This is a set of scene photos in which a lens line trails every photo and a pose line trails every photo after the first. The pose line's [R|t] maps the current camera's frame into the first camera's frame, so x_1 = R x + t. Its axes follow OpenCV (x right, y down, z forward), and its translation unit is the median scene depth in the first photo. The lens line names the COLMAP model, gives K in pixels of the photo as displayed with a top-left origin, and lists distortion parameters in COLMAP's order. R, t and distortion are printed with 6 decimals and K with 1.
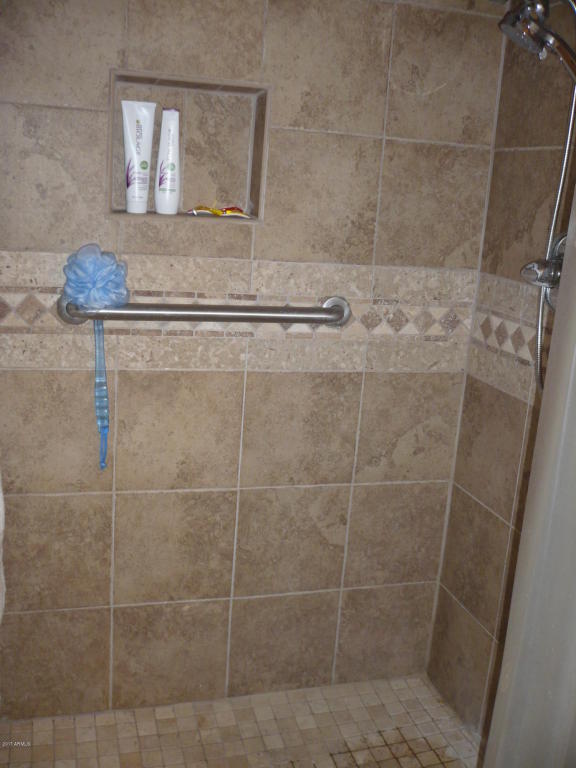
lens RADIAL K [[804.2, 0, 288.3], [0, 804.2, 387.0], [0, 0, 1]] dist [-0.067653, 0.000000]
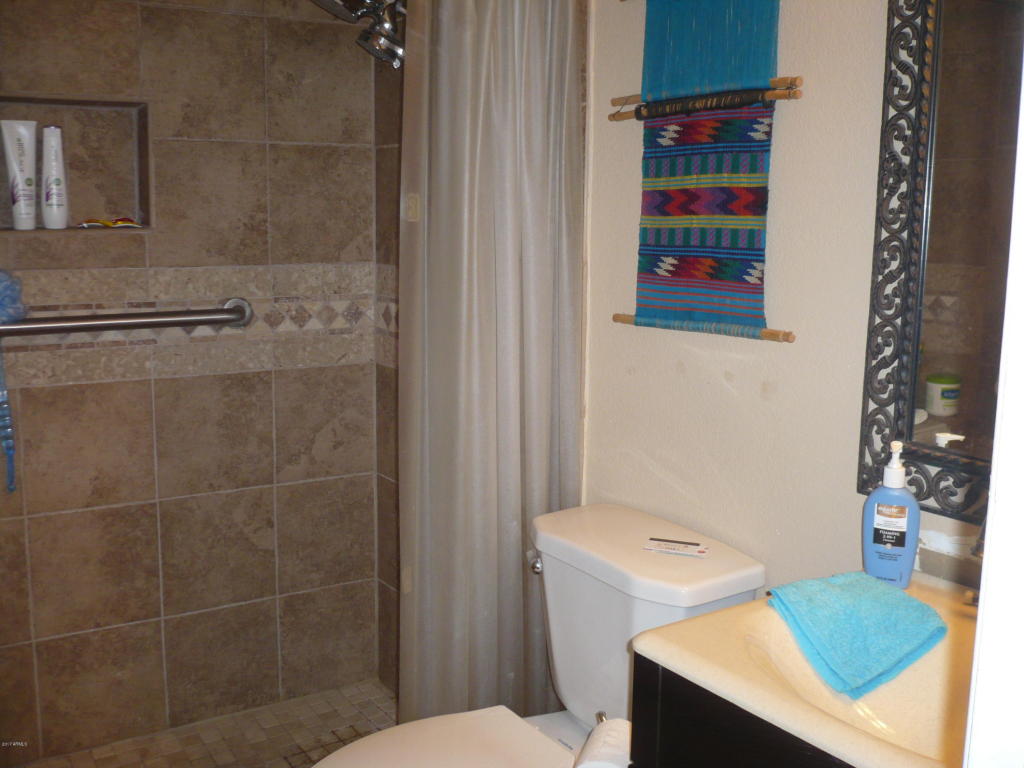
lens RADIAL K [[1072.2, 0, 507.7], [0, 1072.2, 381.6], [0, 0, 1]] dist [-0.067653, 0.000000]
pose [[0.955182, -0.103580, 0.277306, 0.001825], [0.121082, 0.991543, -0.046705, 0.096934], [-0.270123, 0.078189, 0.959646, -0.381051]]
